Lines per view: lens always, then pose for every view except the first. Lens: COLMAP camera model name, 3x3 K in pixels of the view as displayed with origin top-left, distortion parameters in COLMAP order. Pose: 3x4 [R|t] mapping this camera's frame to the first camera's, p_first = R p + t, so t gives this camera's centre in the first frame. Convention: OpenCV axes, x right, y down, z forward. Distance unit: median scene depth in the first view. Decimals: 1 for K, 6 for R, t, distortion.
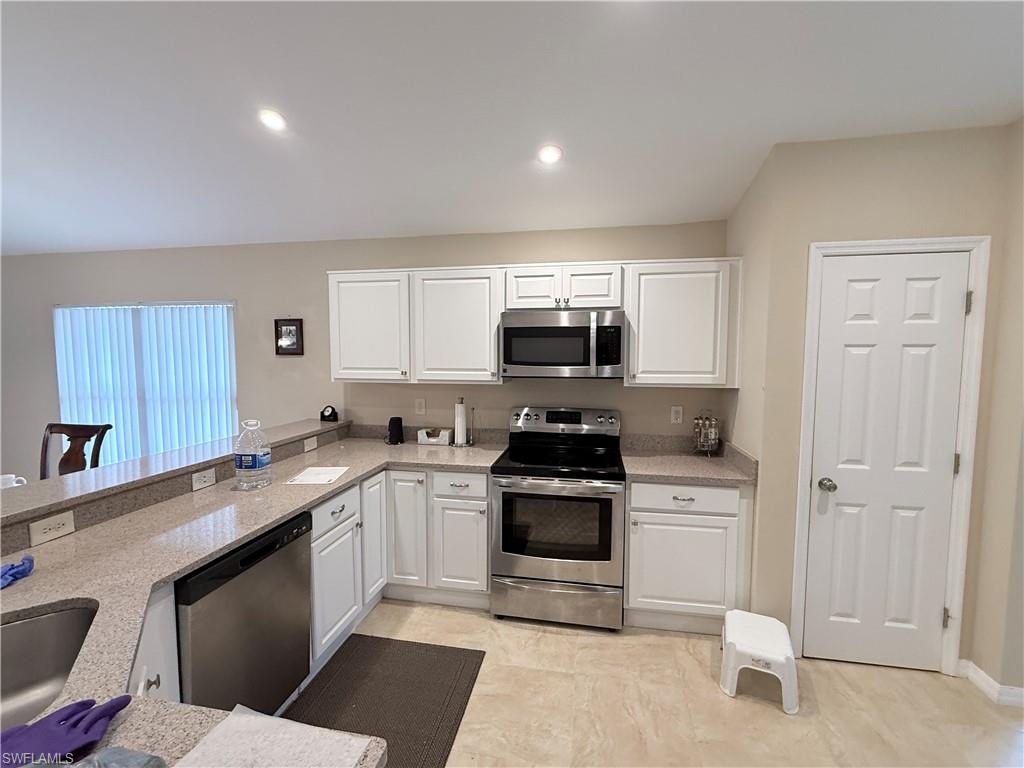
lens RADIAL K [[447.1, 0, 510.5], [0, 447.1, 390.6], [0, 0, 1]] dist [0.001412, 0.000198]
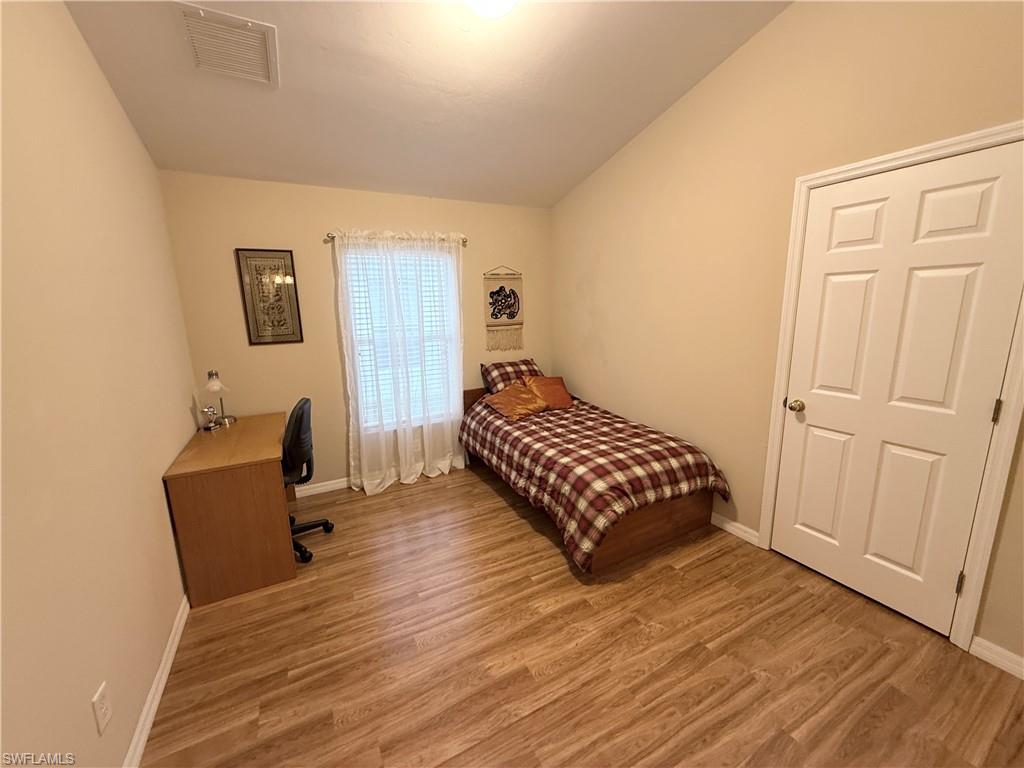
lens RADIAL K [[411.1, 0, 510.0], [0, 411.1, 386.4], [0, 0, 1]] dist [0.001138, 0.000083]
pose [[0.628817, 0.120407, -0.768174, 1.034135], [-0.012161, 0.989339, 0.145119, 0.023724], [0.777458, -0.081912, 0.623578, -0.171902]]
